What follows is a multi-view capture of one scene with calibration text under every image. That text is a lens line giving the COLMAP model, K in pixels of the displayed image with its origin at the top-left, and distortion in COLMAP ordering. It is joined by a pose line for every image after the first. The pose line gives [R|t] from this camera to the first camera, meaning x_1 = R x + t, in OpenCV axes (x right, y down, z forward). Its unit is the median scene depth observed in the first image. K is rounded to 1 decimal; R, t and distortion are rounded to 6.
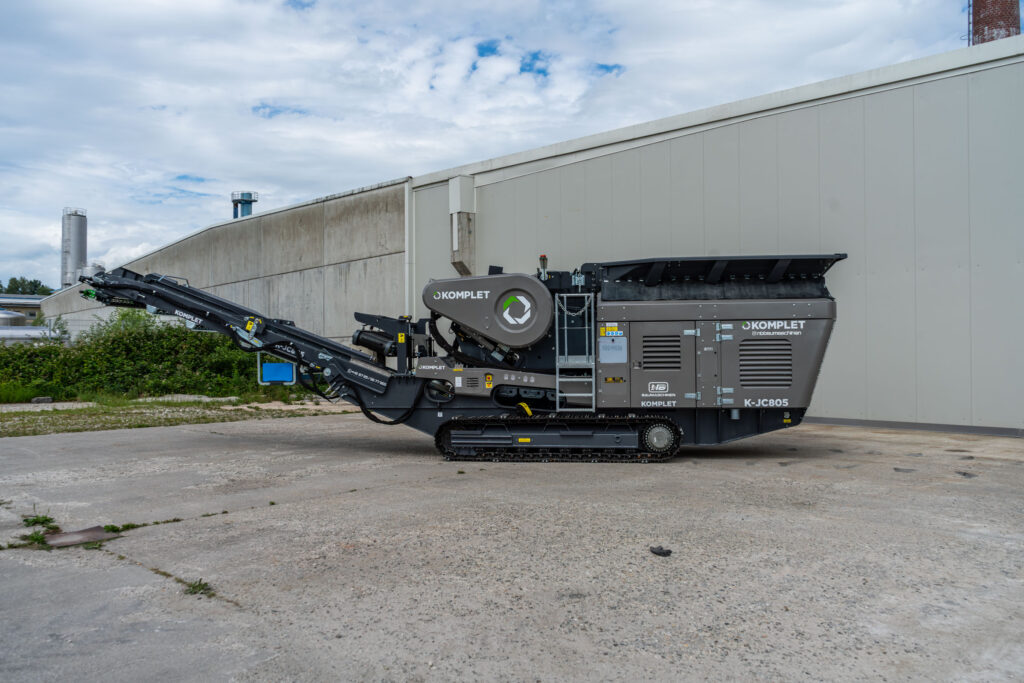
lens RADIAL K [[826.2, 0, 511.1], [0, 826.2, 339.0], [0, 0, 1]] dist [-0.027090, 0.034665]
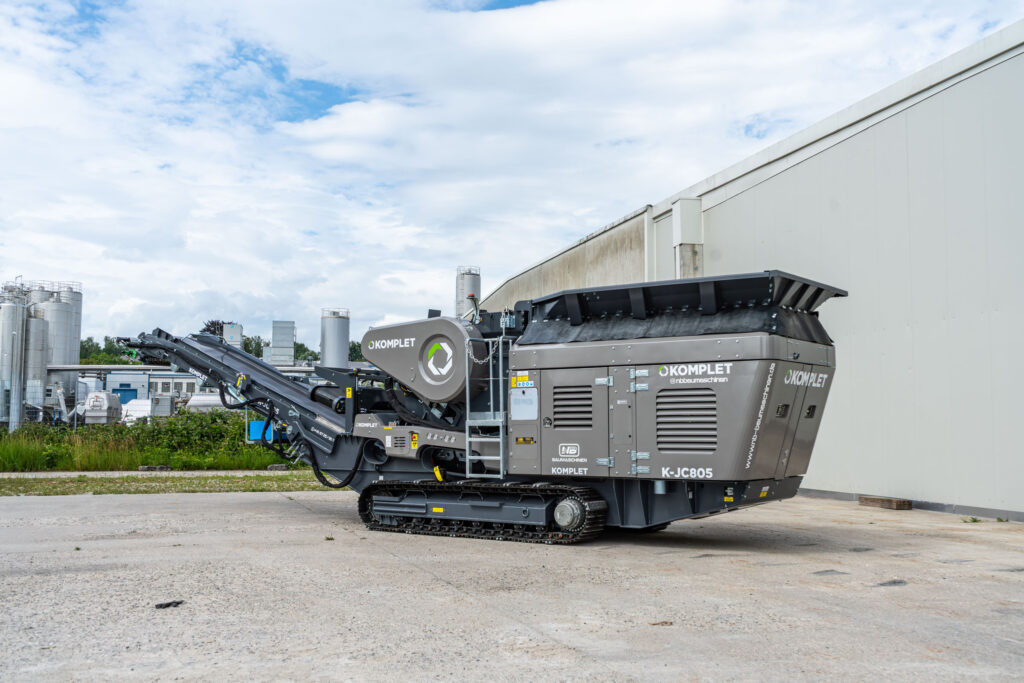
lens RADIAL K [[1049.9, 0, 513.3], [0, 1049.9, 334.9], [0, 0, 1]] dist [-0.001734, 0.000000]
pose [[0.879166, -0.035471, -0.475194, 0.606728], [0.000492, 0.997293, -0.073532, 0.021185], [0.476516, 0.064413, 0.876803, 0.067386]]
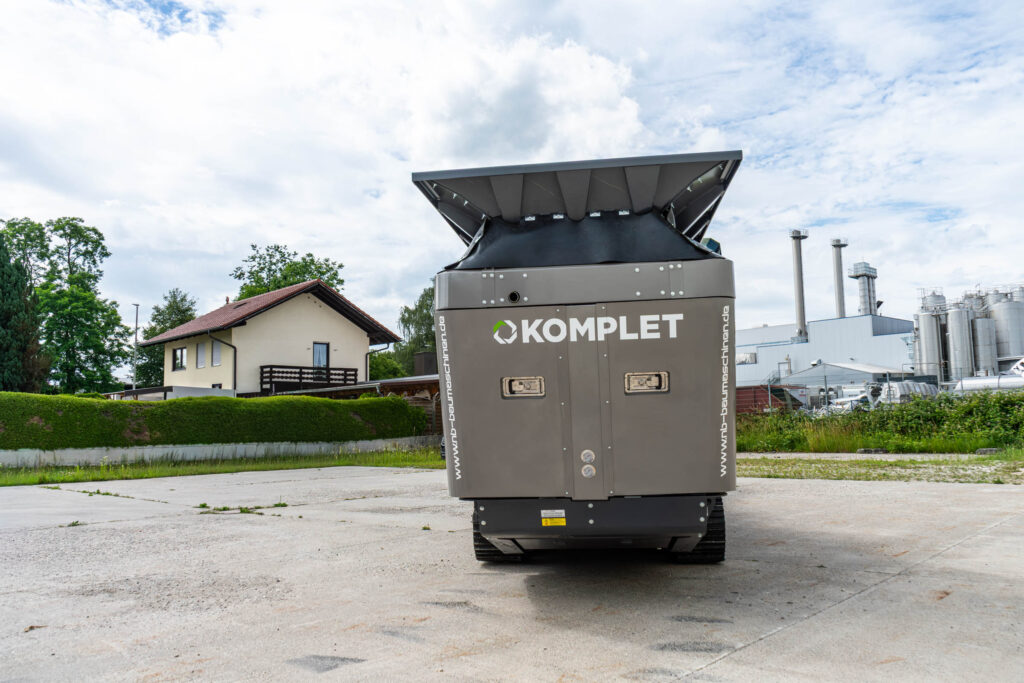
lens RADIAL K [[826.2, 0, 498.2], [0, 826.2, 391.7], [0, 0, 1]] dist [-0.027090, 0.034665]
pose [[0.012305, -0.037517, -0.999220, 0.818200], [0.042907, 0.998395, -0.036957, 0.037695], [0.999003, -0.042419, 0.013895, 0.977901]]
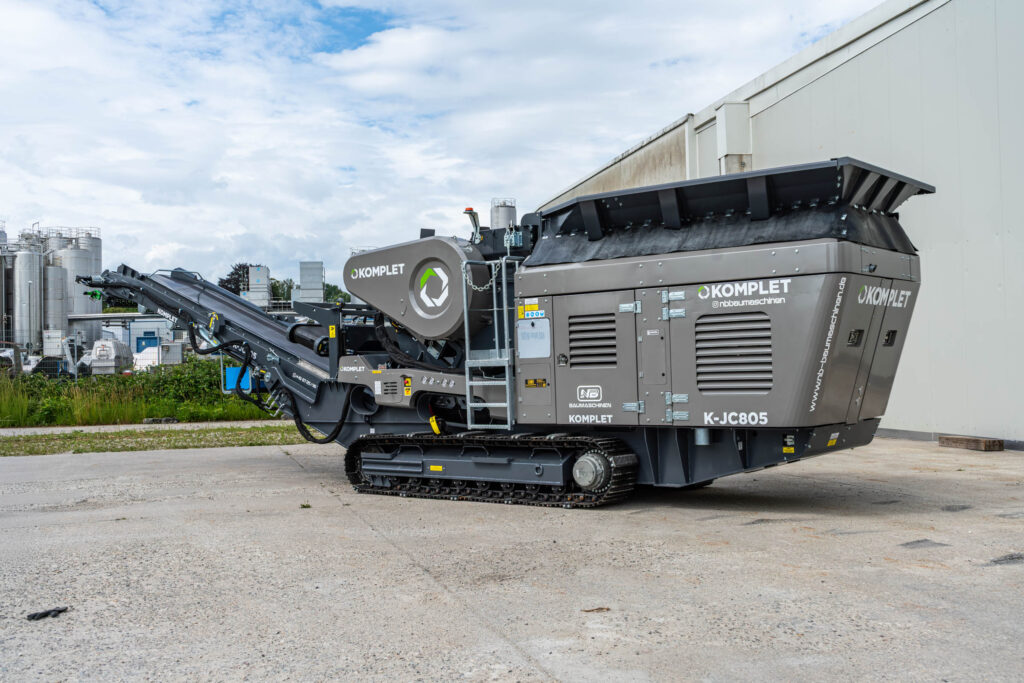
lens RADIAL K [[1087.3, 0, 511.4], [0, 1087.3, 336.1], [0, 0, 1]] dist [0.008587, 0.000000]
pose [[0.857918, -0.030985, -0.512851, 0.556536], [0.027500, 0.999518, -0.014386, 0.023149], [0.513050, -0.001762, 0.858357, 0.221393]]
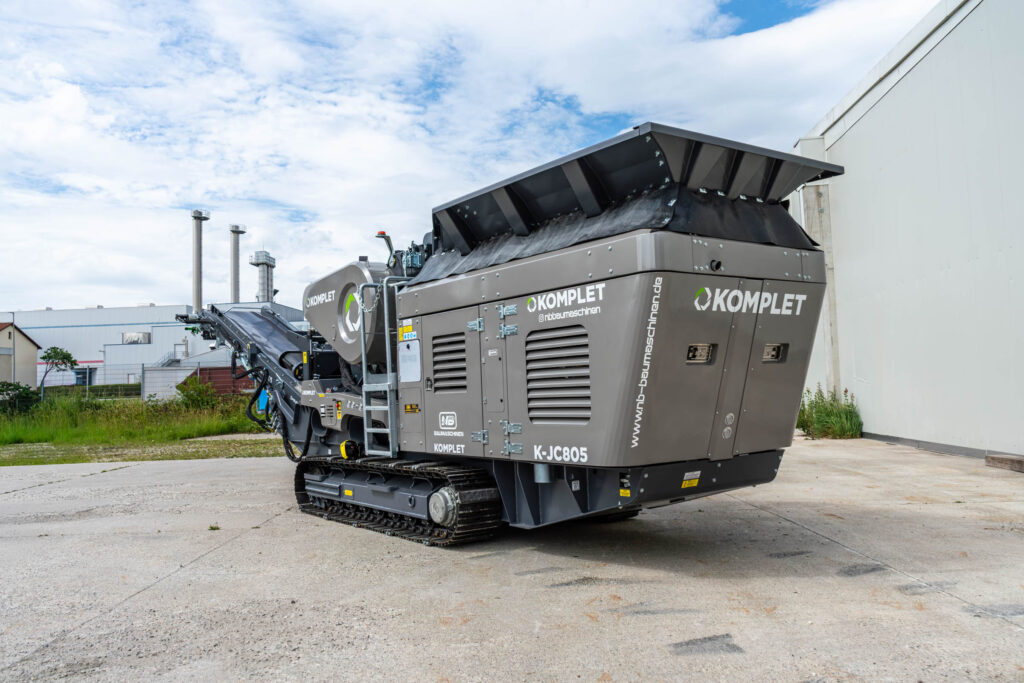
lens RADIAL K [[826.2, 0, 514.6], [0, 826.2, 352.7], [0, 0, 1]] dist [-0.027090, 0.034665]
pose [[0.693545, -0.050436, -0.718646, 0.630939], [0.040080, 0.998703, -0.031411, 0.029331], [0.719298, -0.007019, 0.694667, 0.603718]]
